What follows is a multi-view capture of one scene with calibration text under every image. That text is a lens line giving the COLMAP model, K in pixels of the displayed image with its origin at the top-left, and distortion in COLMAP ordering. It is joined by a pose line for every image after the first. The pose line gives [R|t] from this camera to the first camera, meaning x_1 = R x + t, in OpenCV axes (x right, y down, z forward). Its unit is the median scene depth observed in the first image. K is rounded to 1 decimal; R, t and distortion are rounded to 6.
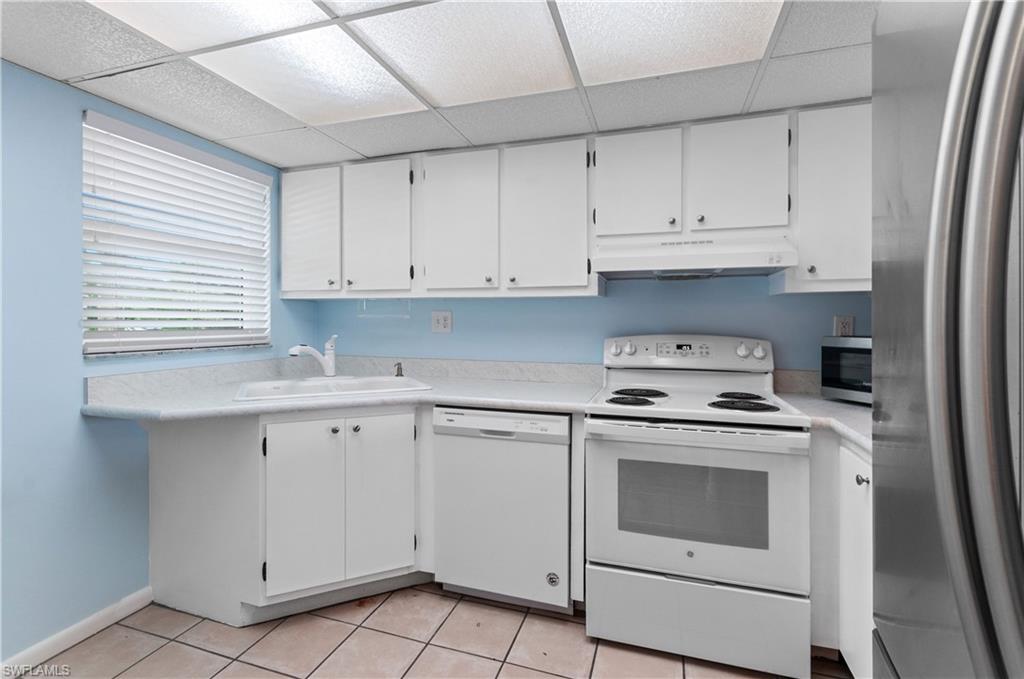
lens RADIAL K [[468.7, 0, 513.6], [0, 468.7, 318.0], [0, 0, 1]] dist [-0.000170, 0.000174]
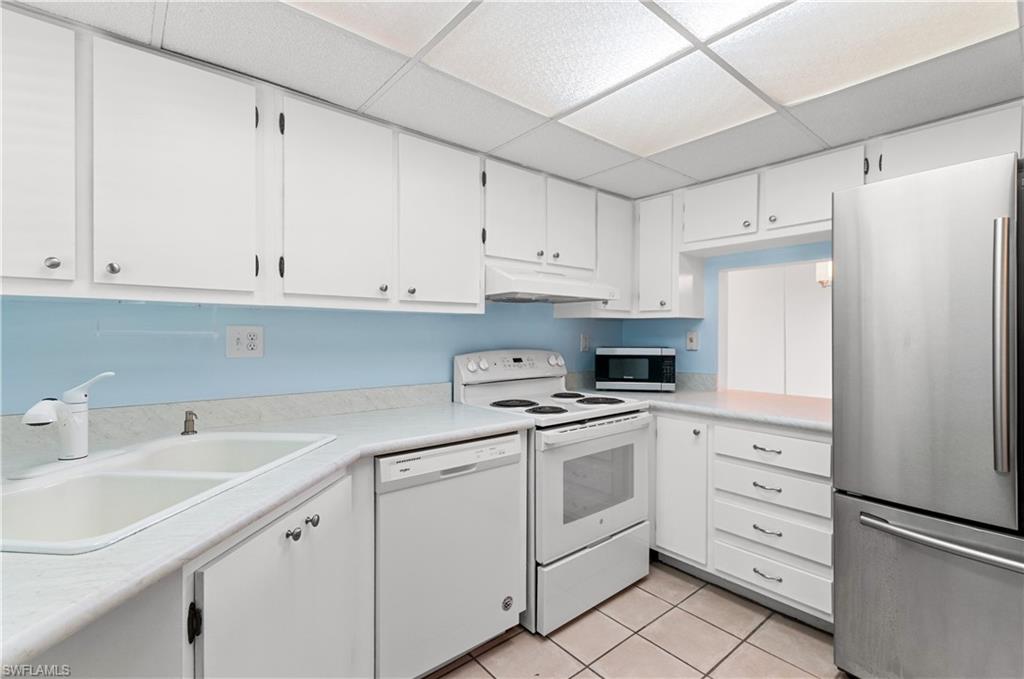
lens RADIAL K [[456.5, 0, 510.2], [0, 456.5, 332.7], [0, 0, 1]] dist [0.001163, 0.000148]
pose [[0.543556, 0.000521, 0.839373, -0.630910], [-0.004680, 0.999986, 0.002411, -0.010066], [-0.839360, -0.005239, 0.543551, 0.419589]]
